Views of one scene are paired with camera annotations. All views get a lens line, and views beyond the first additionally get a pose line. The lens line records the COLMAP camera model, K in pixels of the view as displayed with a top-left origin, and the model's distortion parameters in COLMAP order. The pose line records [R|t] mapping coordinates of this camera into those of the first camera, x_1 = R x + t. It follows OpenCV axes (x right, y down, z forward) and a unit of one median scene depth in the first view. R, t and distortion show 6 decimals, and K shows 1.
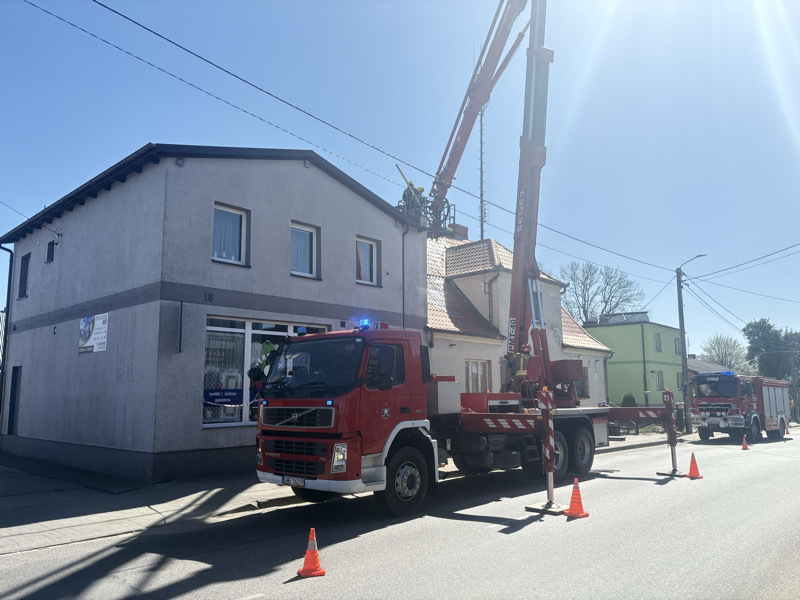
lens RADIAL K [[601.5, 0, 398.3], [0, 601.5, 303.6], [0, 0, 1]] dist [0.083780, -0.157522]
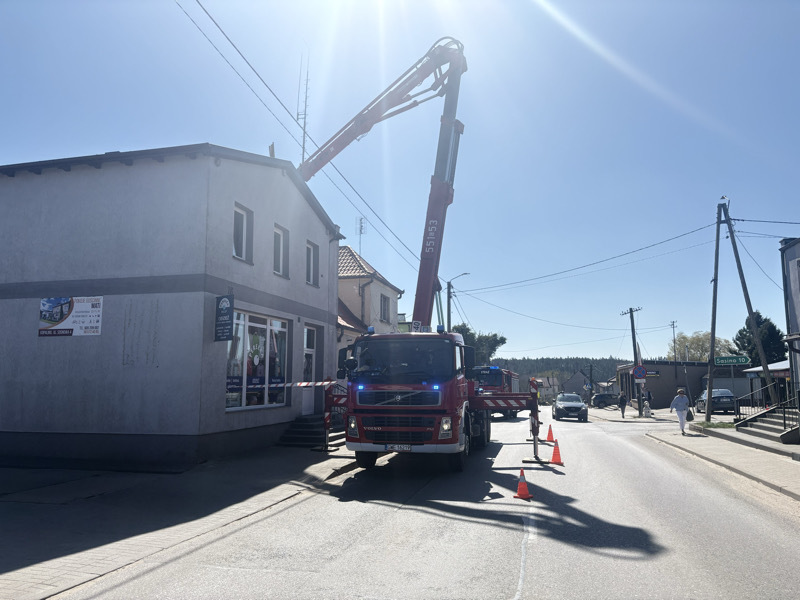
lens RADIAL K [[604.7, 0, 402.7], [0, 604.7, 297.1], [0, 0, 1]] dist [0.083895, -0.084868]
pose [[0.875449, 0.074177, 0.477584, -0.484313], [-0.077126, 0.996930, -0.013462, -0.007163], [-0.477116, -0.025049, 0.878483, -0.084539]]
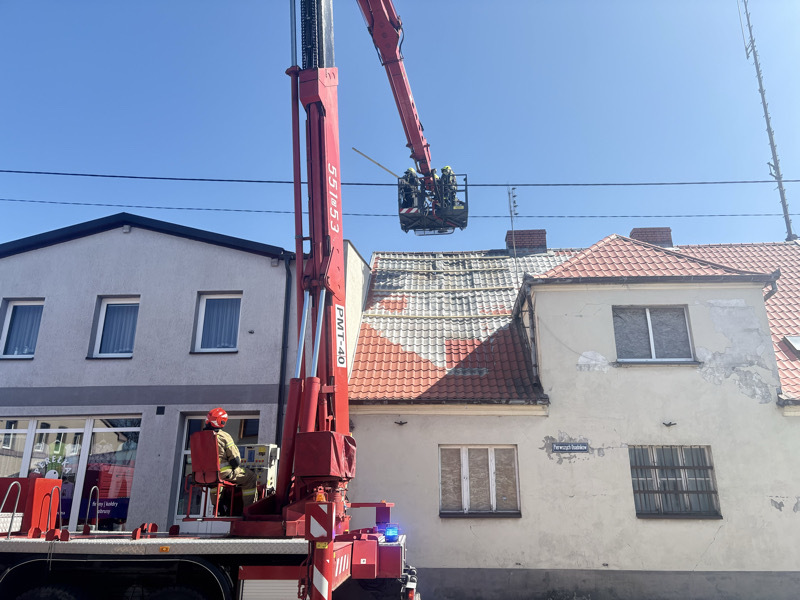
lens RADIAL K [[595.4, 0, 400.9], [0, 595.4, 303.6], [0, 0, 1]] dist [0.076177, -0.094961]
pose [[0.643144, -0.235276, -0.728705, 0.724757], [0.108495, 0.970026, -0.217435, 0.106945], [0.758020, 0.060781, 0.649393, 0.759543]]
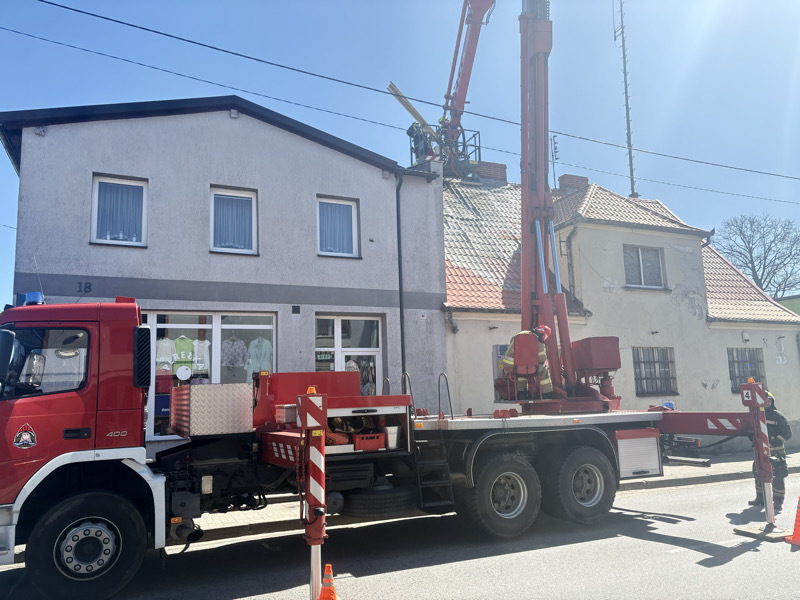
lens RADIAL K [[601.5, 0, 398.3], [0, 601.5, 303.6], [0, 0, 1]] dist [0.083780, -0.157522]
pose [[0.920954, -0.078390, -0.381704, 0.345790], [0.081073, 0.996667, -0.009075, 0.046667], [0.381144, -0.022588, 0.924240, 0.339890]]
